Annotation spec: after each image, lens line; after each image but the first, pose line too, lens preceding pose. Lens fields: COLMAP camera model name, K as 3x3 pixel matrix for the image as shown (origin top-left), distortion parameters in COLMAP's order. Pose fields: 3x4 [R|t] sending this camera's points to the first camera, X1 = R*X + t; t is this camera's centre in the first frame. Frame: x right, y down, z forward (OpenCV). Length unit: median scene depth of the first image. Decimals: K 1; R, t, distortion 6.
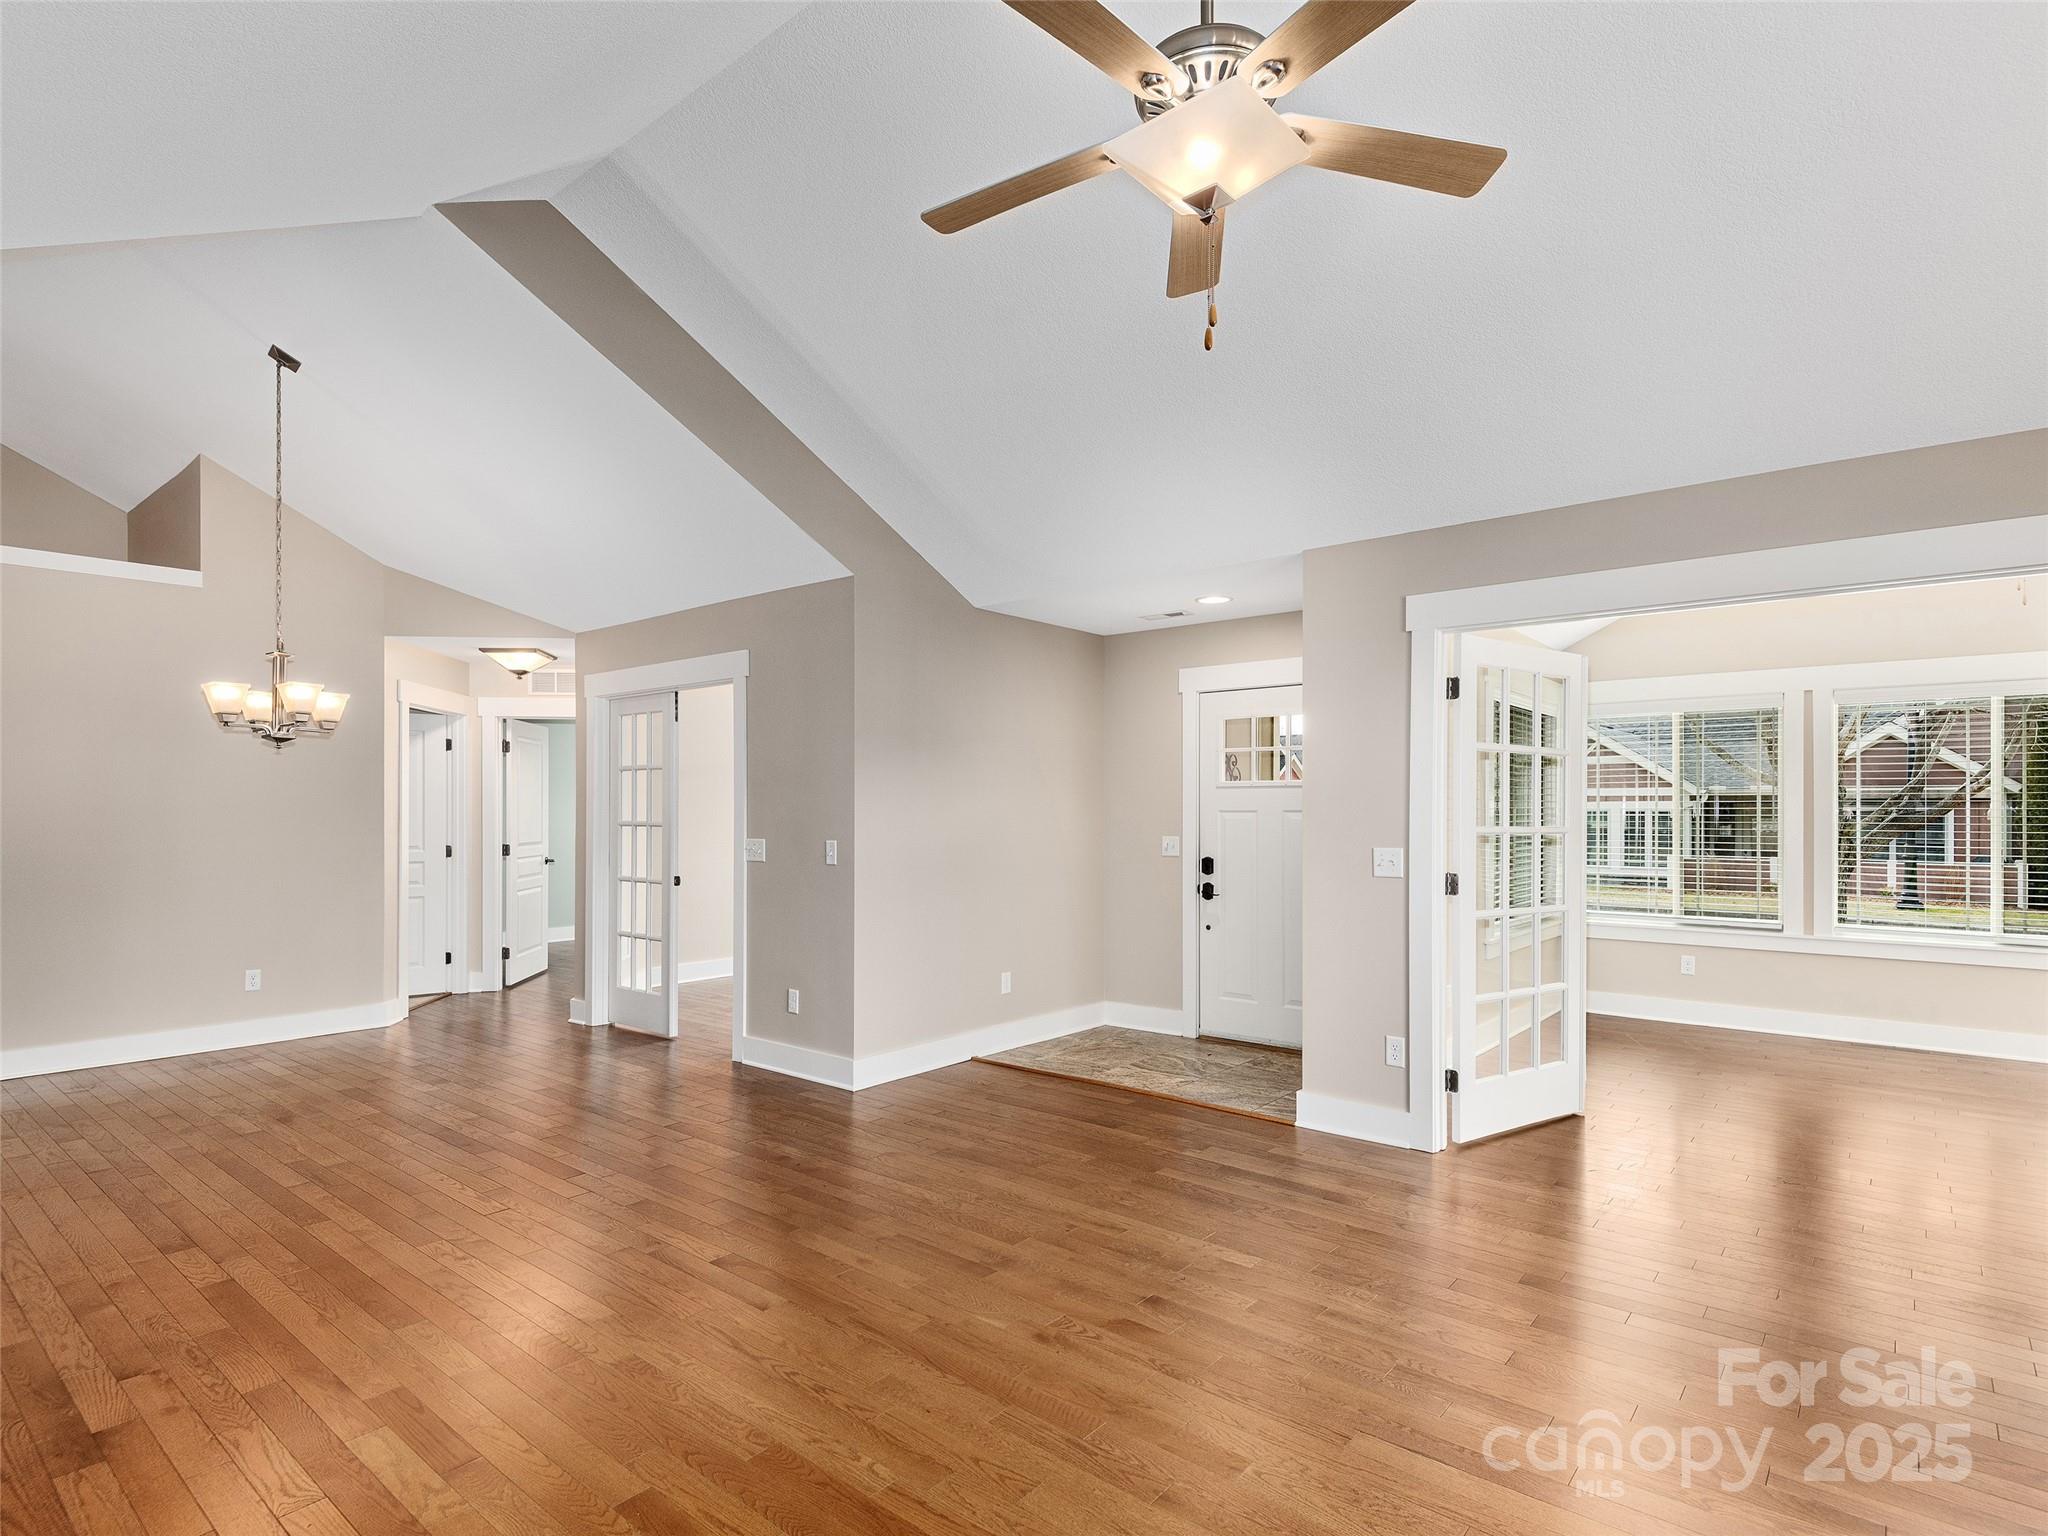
lens RADIAL K [[1052.5, 0, 1027.2], [0, 1052.5, 806.0], [0, 0, 1]] dist [0.002012, 0.000181]
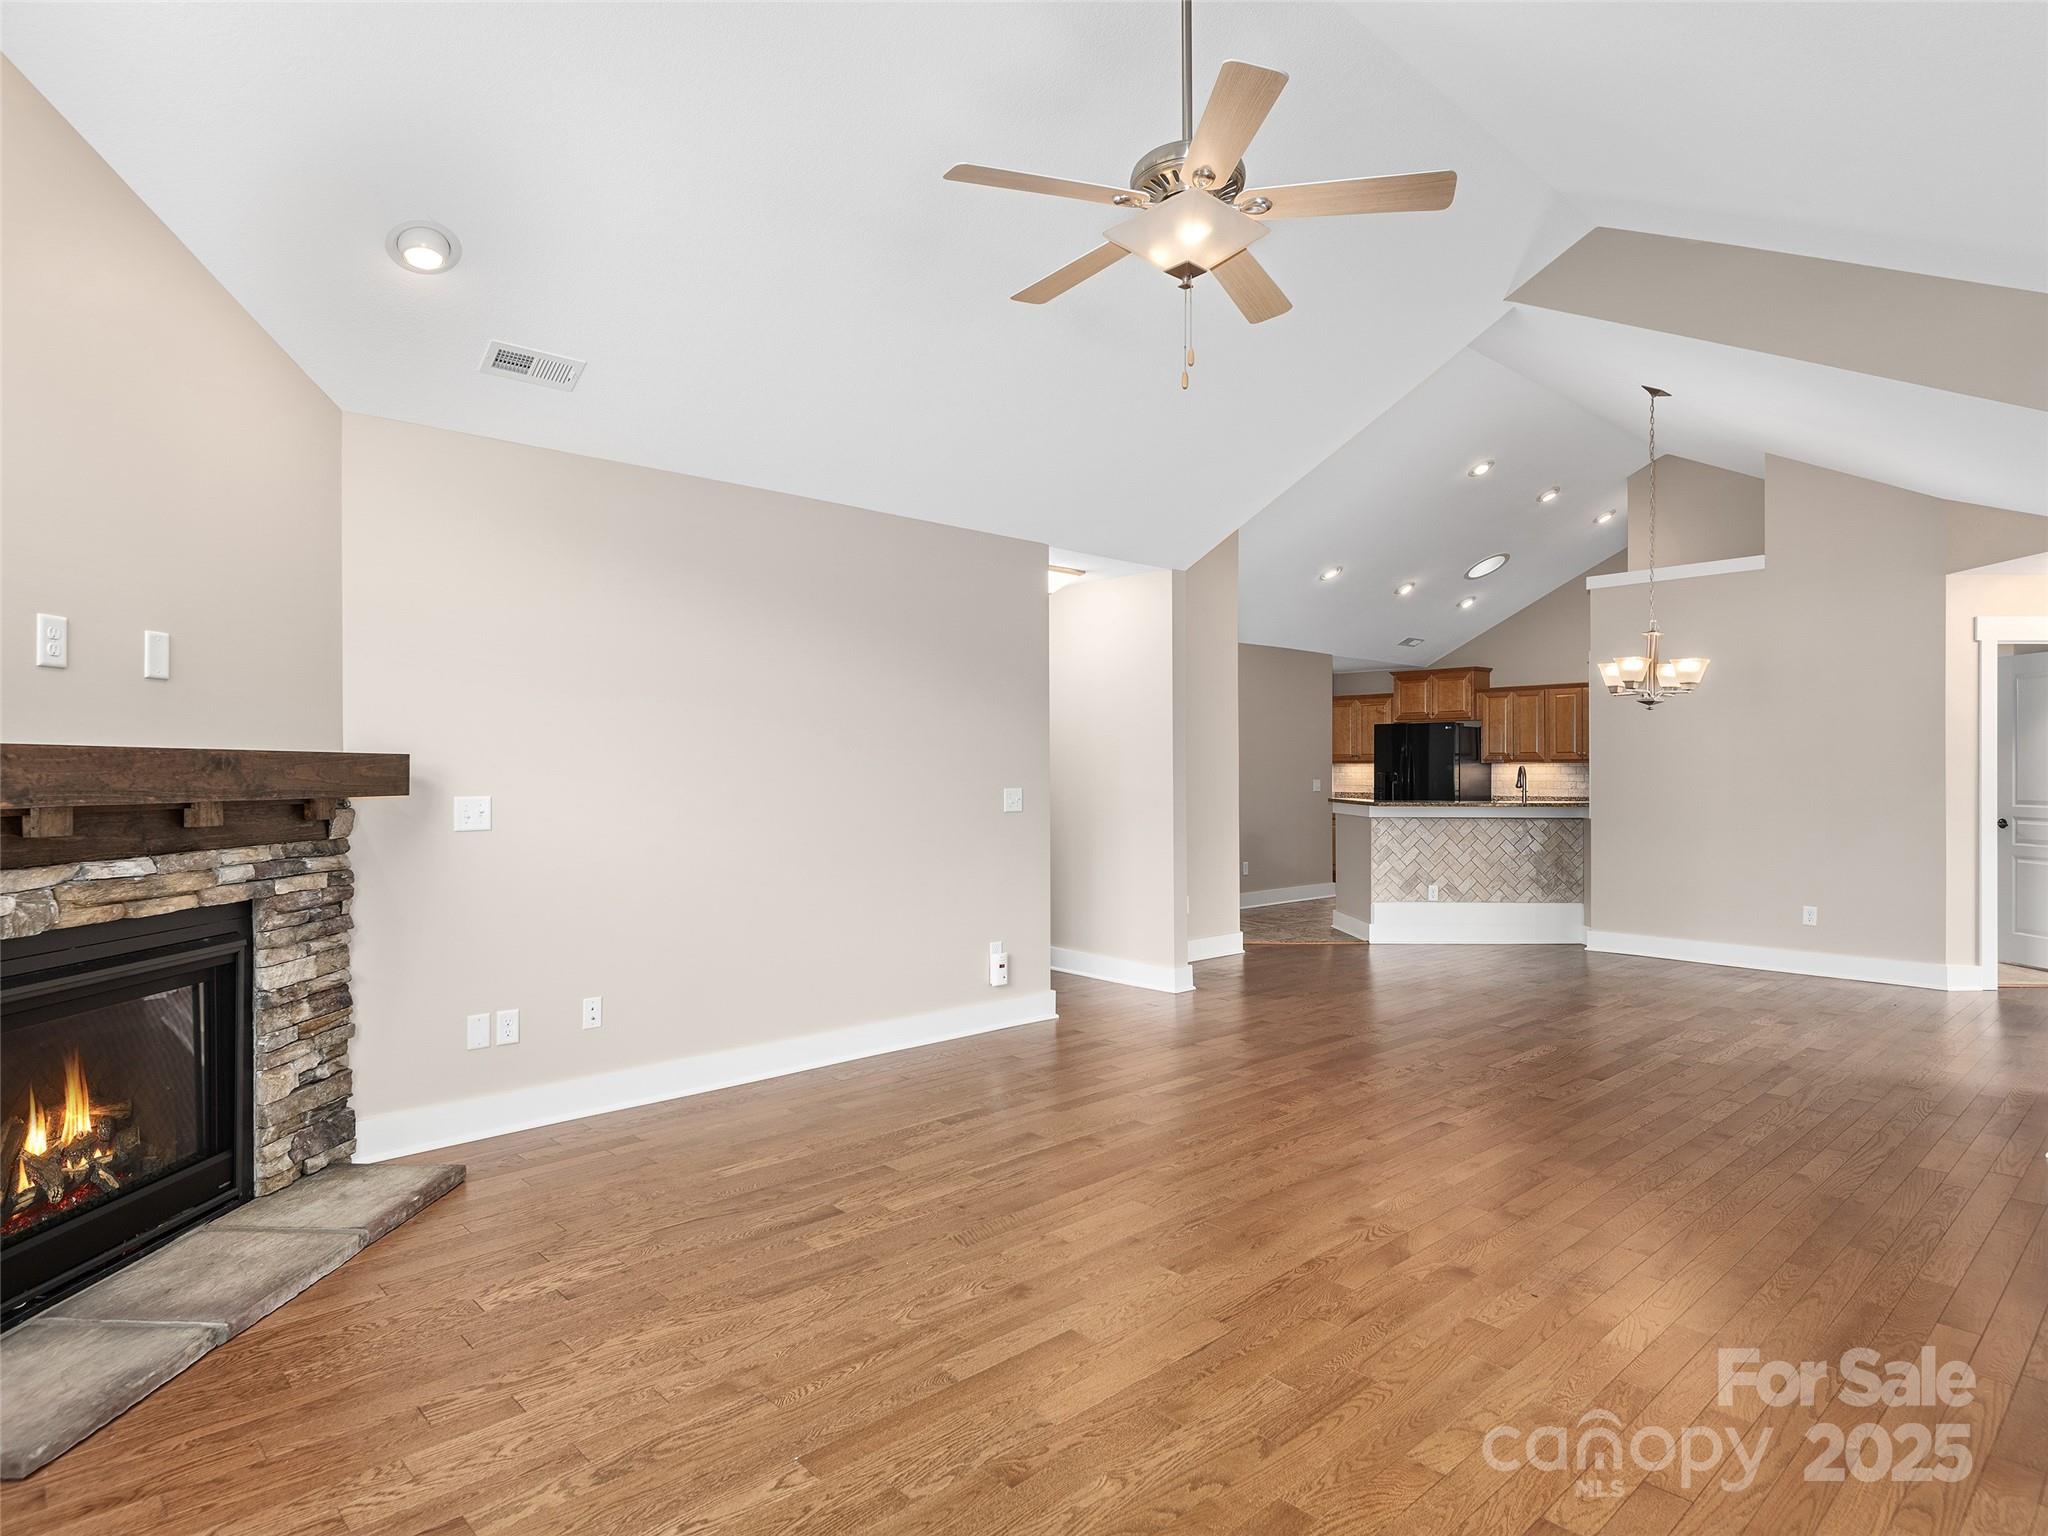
lens RADIAL K [[1129.4, 0, 1024.0], [0, 1129.4, 768.0], [0, 0, 1]] dist [-0.005136, -0.003273]
pose [[-0.120870, 0.001951, -0.992666, 1.053140], [0.004188, 0.999990, 0.001455, 0.012920], [0.992660, -0.003982, -0.120877, 0.661769]]
